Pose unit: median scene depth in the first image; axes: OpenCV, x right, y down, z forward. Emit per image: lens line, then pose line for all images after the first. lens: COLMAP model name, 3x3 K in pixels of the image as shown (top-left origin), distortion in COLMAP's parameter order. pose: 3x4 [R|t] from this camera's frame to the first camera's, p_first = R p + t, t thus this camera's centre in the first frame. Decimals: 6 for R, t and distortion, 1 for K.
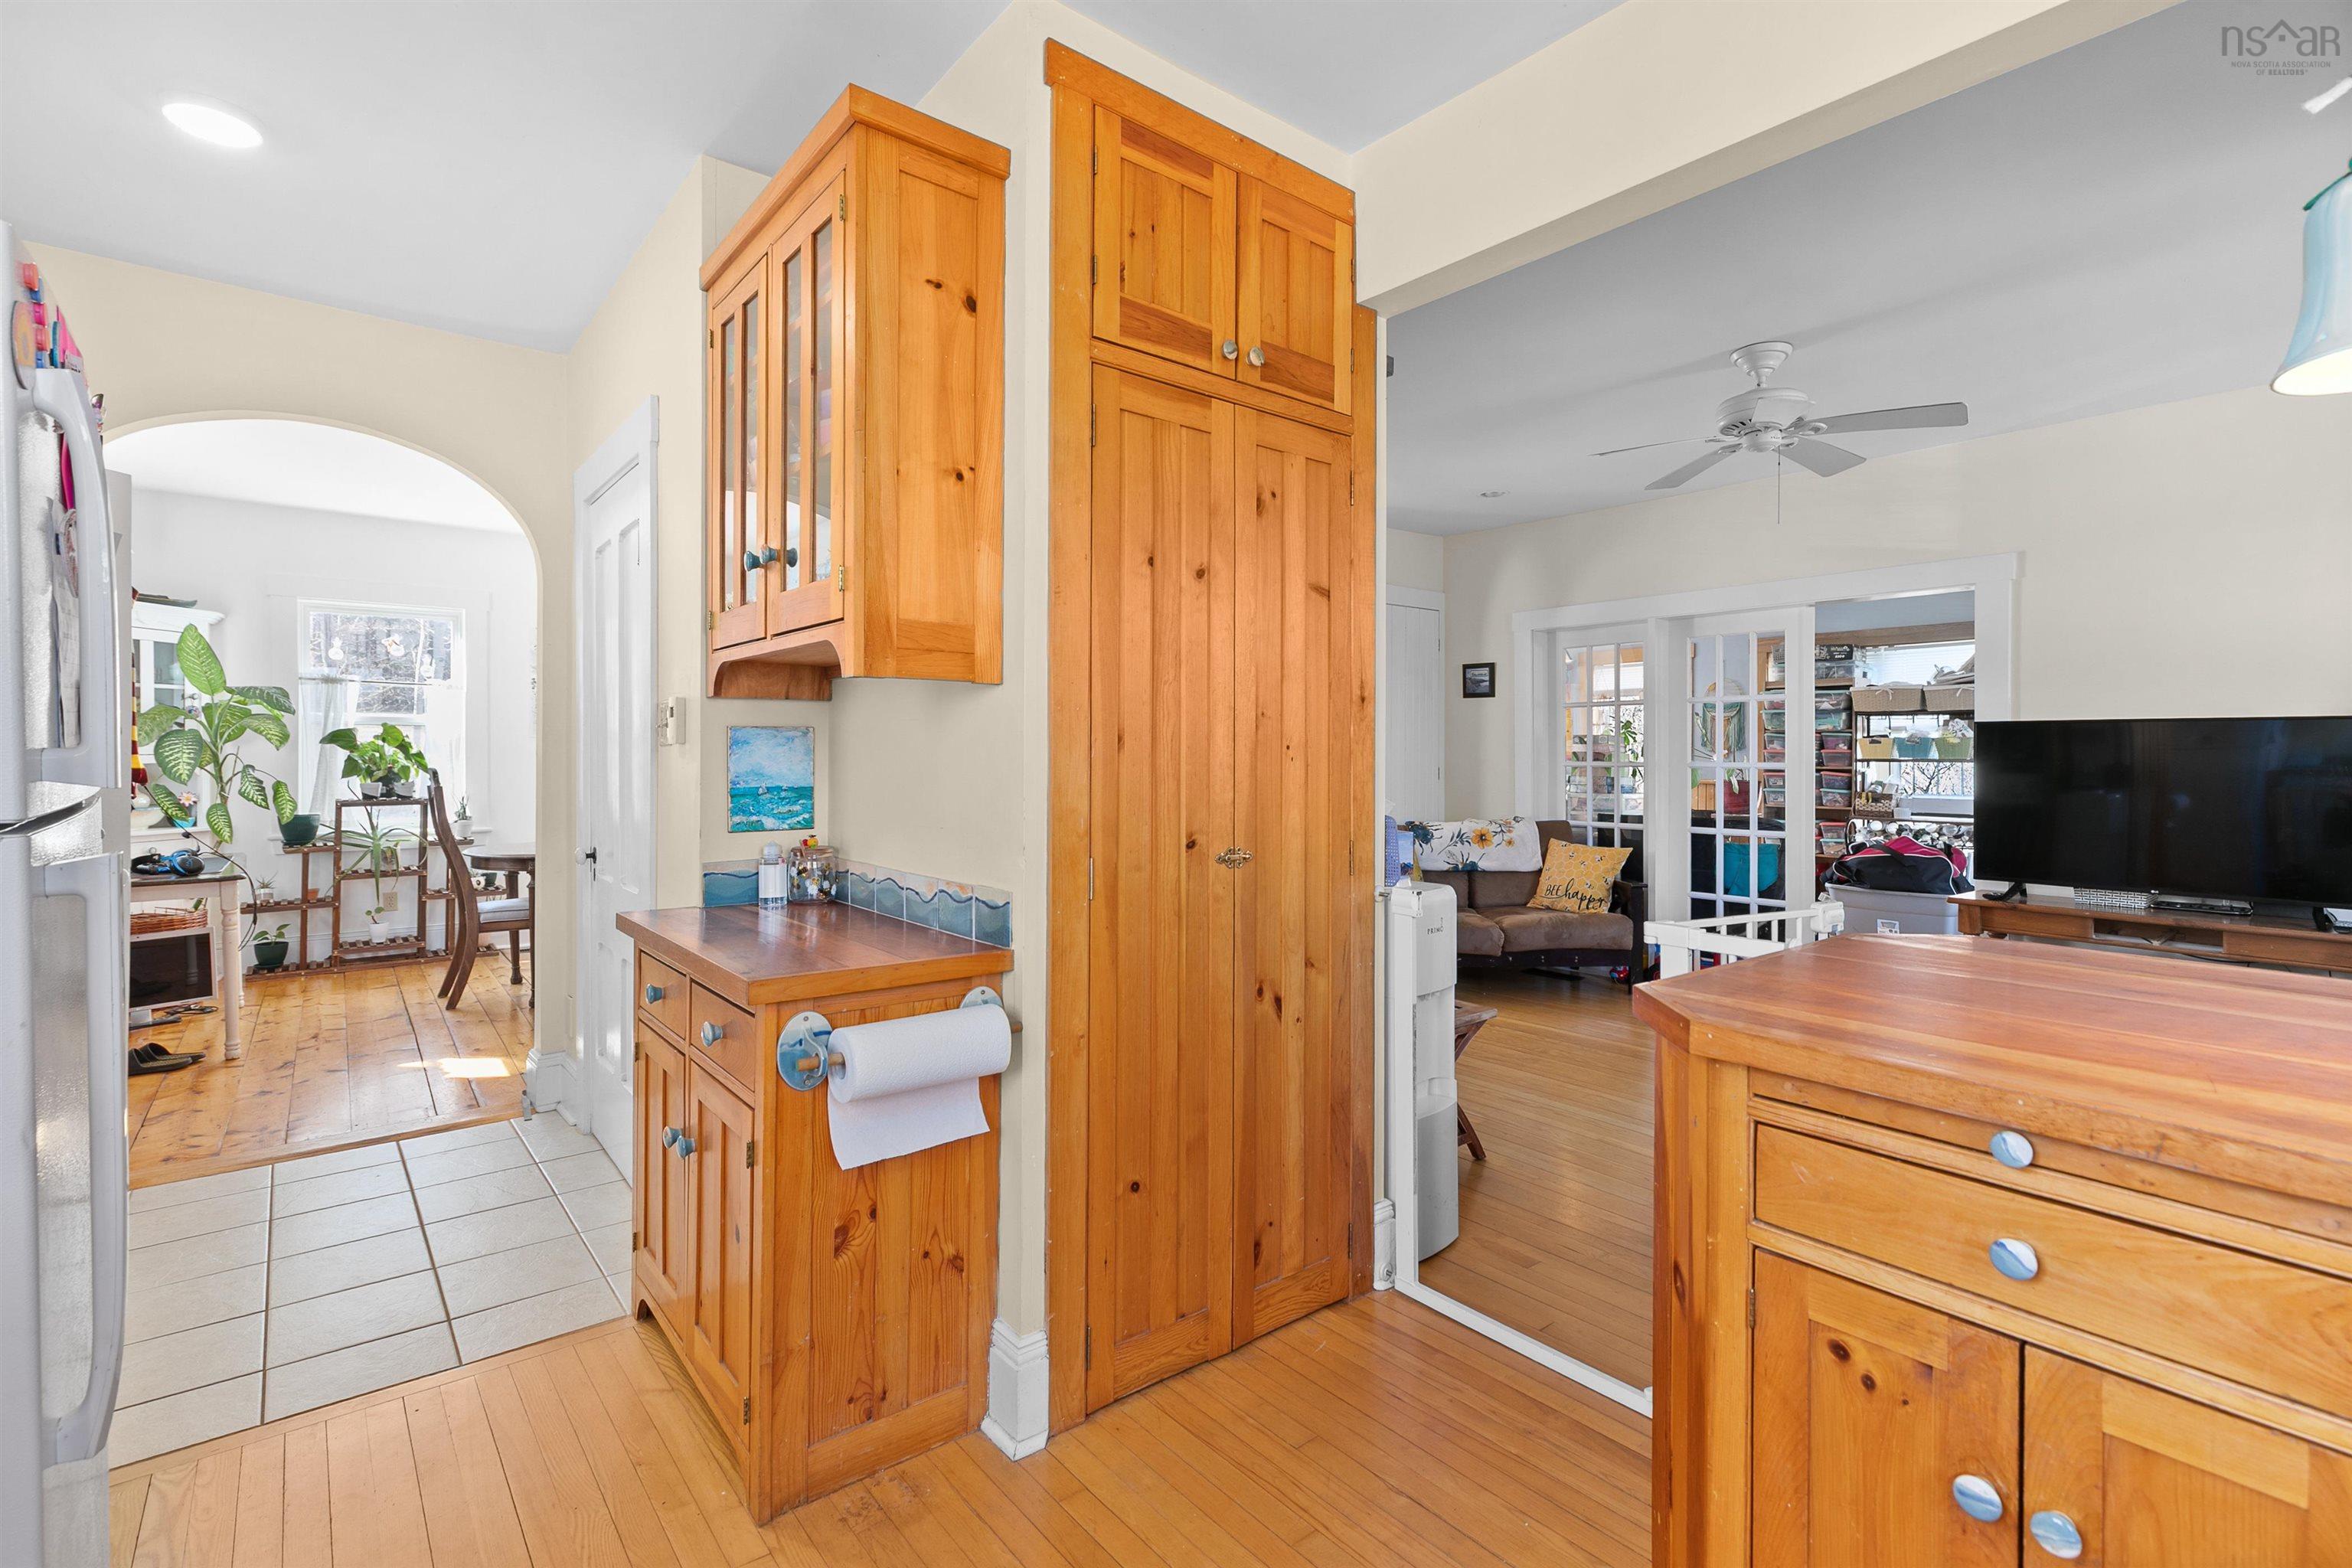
lens RADIAL K [[1061.7, 0, 1181.4], [0, 1061.7, 773.8], [0, 0, 1]] dist [0.005398, -0.000463]
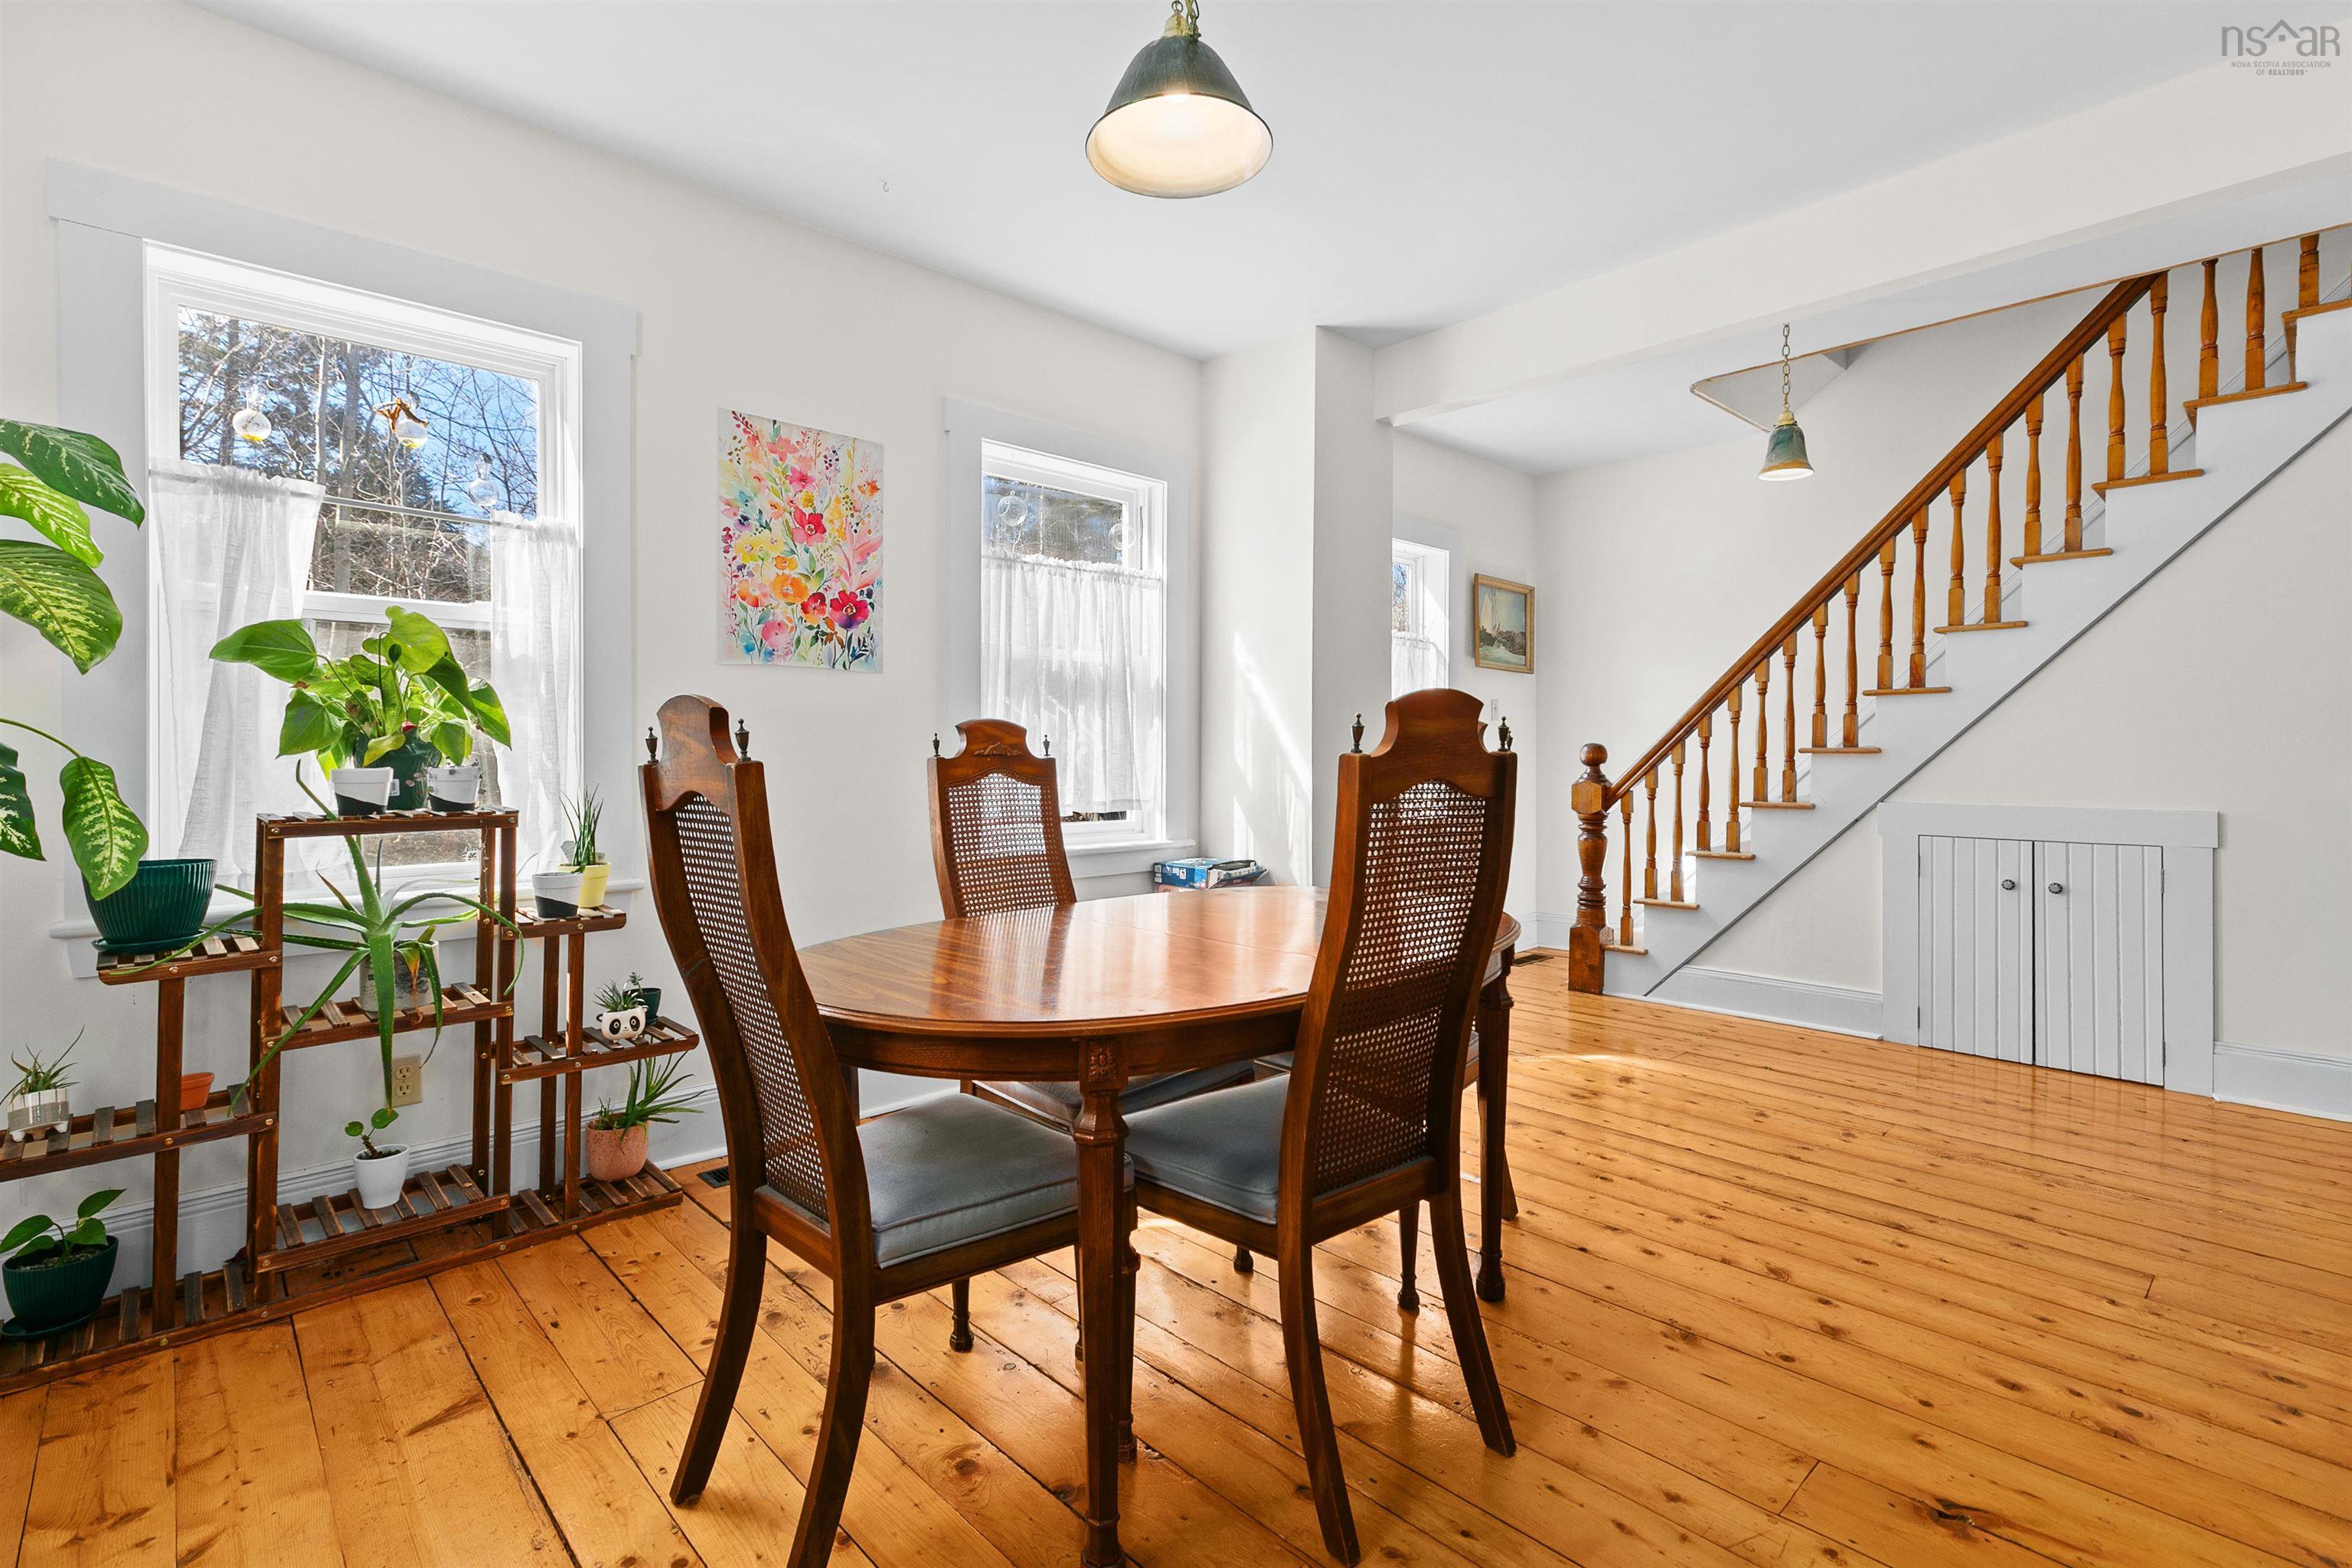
lens RADIAL K [[1061.7, 0, 1170.8], [0, 1061.7, 778.9], [0, 0, 1]] dist [0.005398, -0.000463]
pose [[0.997118, 0.003603, 0.075781, -0.513542], [-0.003949, 0.999982, 0.004411, 0.009252], [-0.075764, -0.004697, 0.997115, 0.616919]]
